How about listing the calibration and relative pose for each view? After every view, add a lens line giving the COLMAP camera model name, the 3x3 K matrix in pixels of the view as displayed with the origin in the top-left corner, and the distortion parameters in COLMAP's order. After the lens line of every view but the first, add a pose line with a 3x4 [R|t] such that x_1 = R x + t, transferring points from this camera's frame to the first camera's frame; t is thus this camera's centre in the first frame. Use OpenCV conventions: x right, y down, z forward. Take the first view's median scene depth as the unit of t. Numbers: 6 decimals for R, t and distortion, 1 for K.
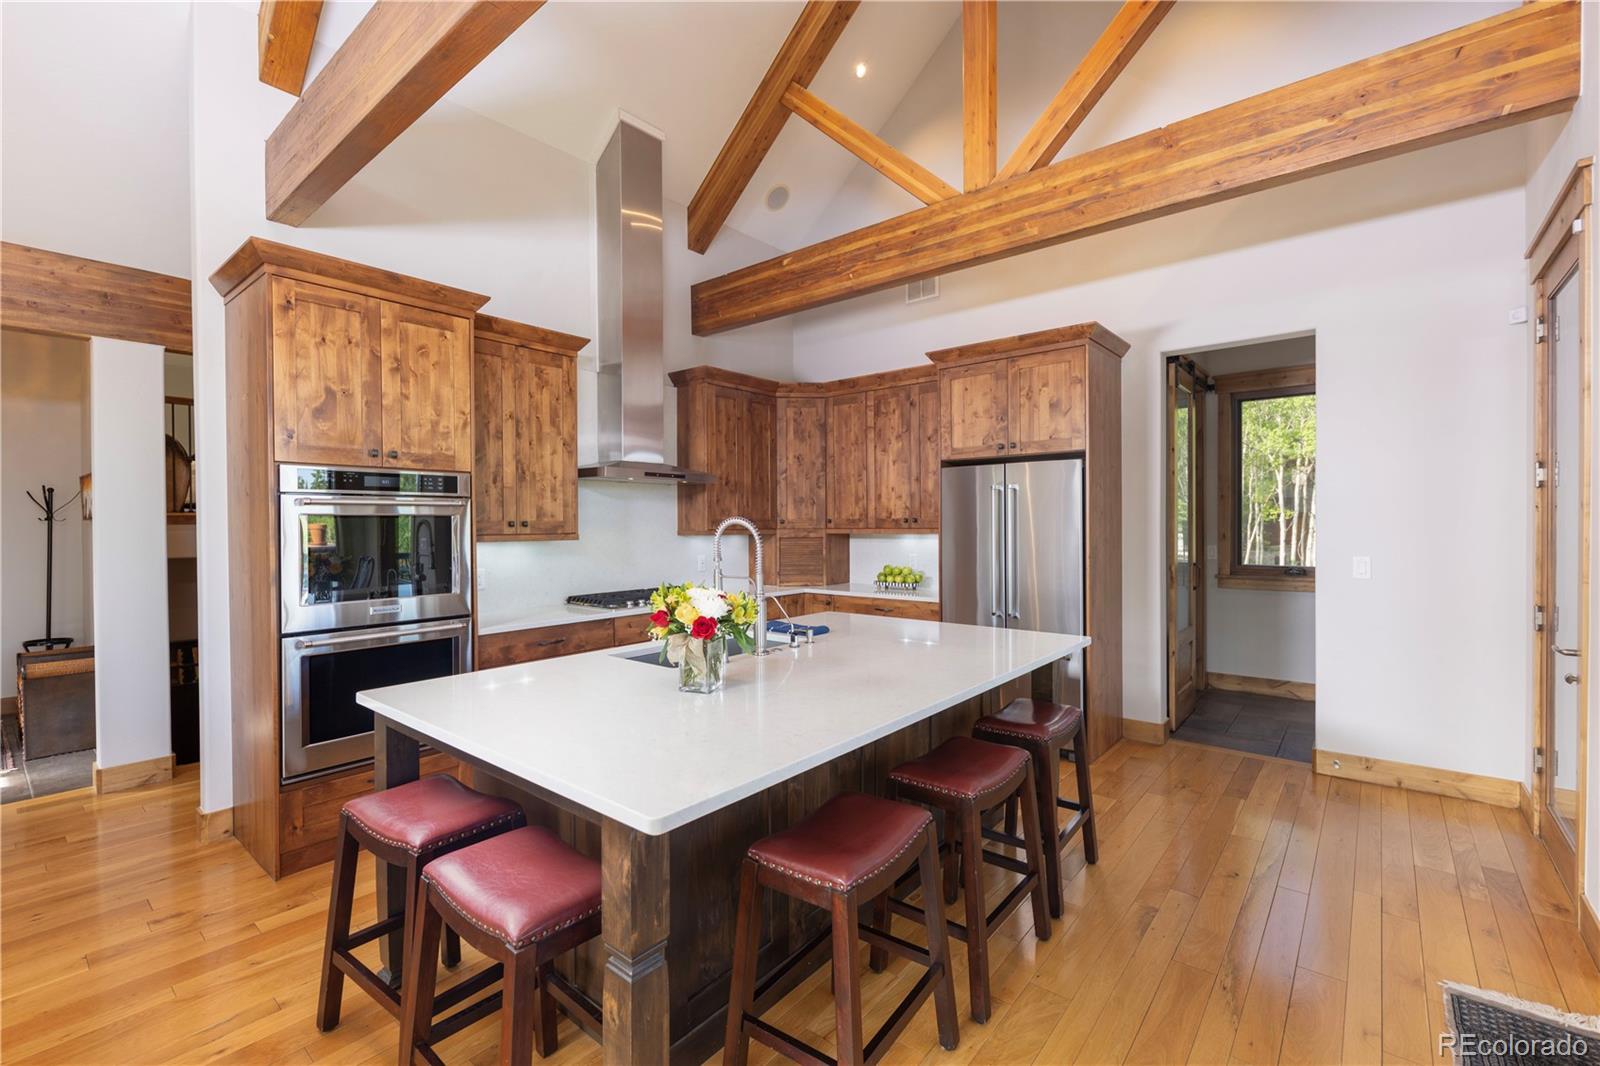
lens RADIAL K [[692.9, 0, 797.7], [0, 692.9, 525.3], [0, 0, 1]] dist [0.001760, -0.000138]
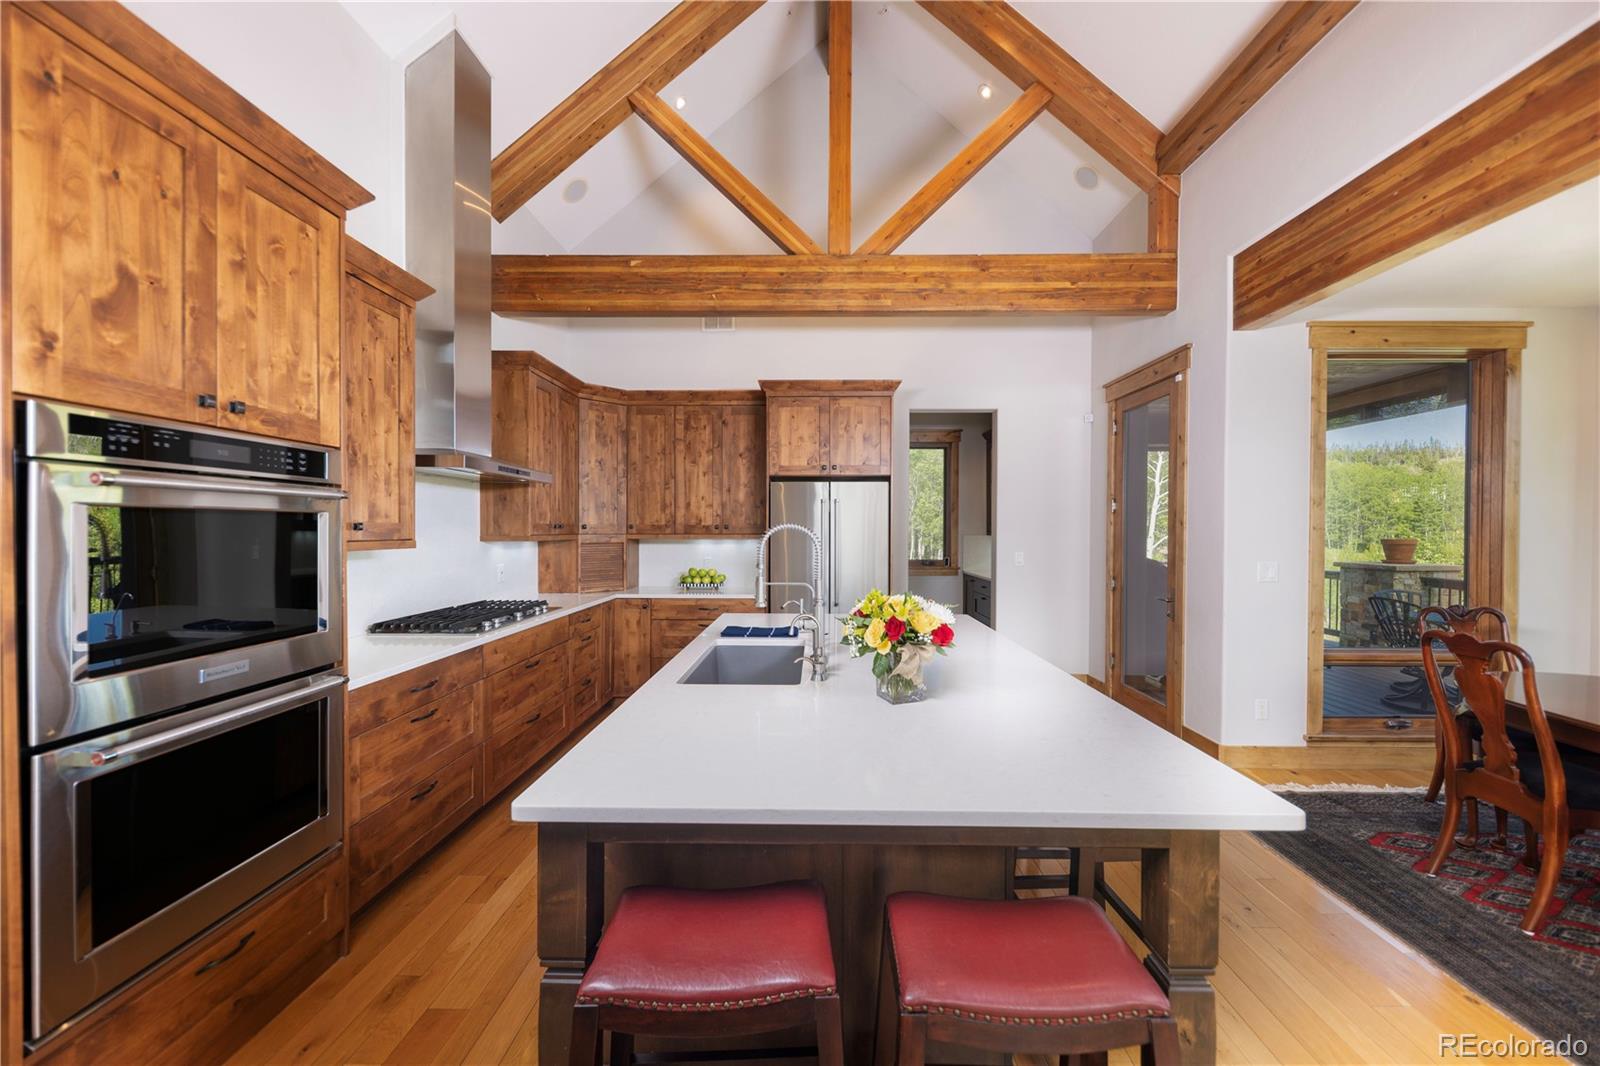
lens RADIAL K [[580.5, 0, 808.4], [0, 580.5, 529.6], [0, 0, 1]] dist [0.009160, -0.006893]
pose [[0.772244, 0.007757, 0.635279, -0.401909], [-0.005786, 0.999970, -0.005177, 0.001606], [-0.635300, 0.000322, 0.772265, 0.236299]]
